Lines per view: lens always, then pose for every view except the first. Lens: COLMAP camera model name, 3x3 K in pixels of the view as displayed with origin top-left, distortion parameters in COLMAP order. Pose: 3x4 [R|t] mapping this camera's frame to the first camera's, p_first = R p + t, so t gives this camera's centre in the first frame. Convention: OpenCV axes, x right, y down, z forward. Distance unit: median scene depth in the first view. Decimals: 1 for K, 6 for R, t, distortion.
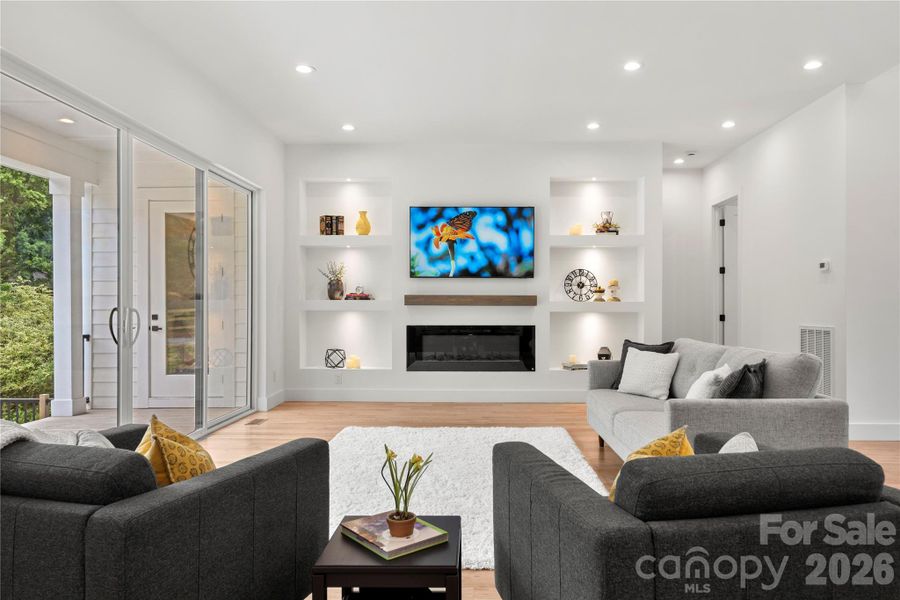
lens RADIAL K [[605.9, 0, 470.2], [0, 605.9, 300.8], [0, 0, 1]] dist [0.007222, 0.001046]
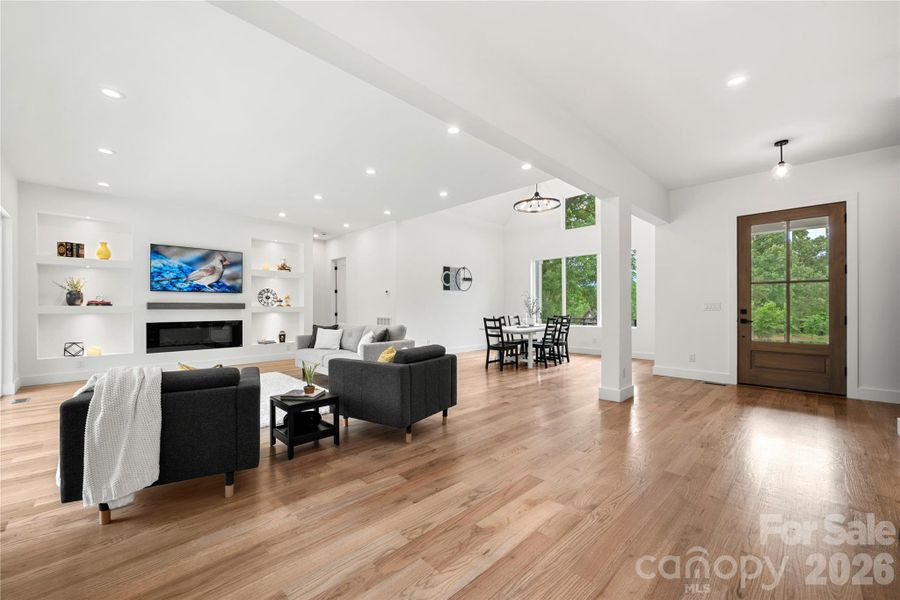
lens RADIAL K [[357.7, 0, 448.8], [0, 357.7, 307.9], [0, 0, 1]] dist [-0.003978, -0.000955]
pose [[0.698489, -0.004582, 0.715606, -0.210548], [0.000194, 0.999981, 0.006214, -0.001358], [-0.715620, -0.004202, 0.698477, -0.143937]]
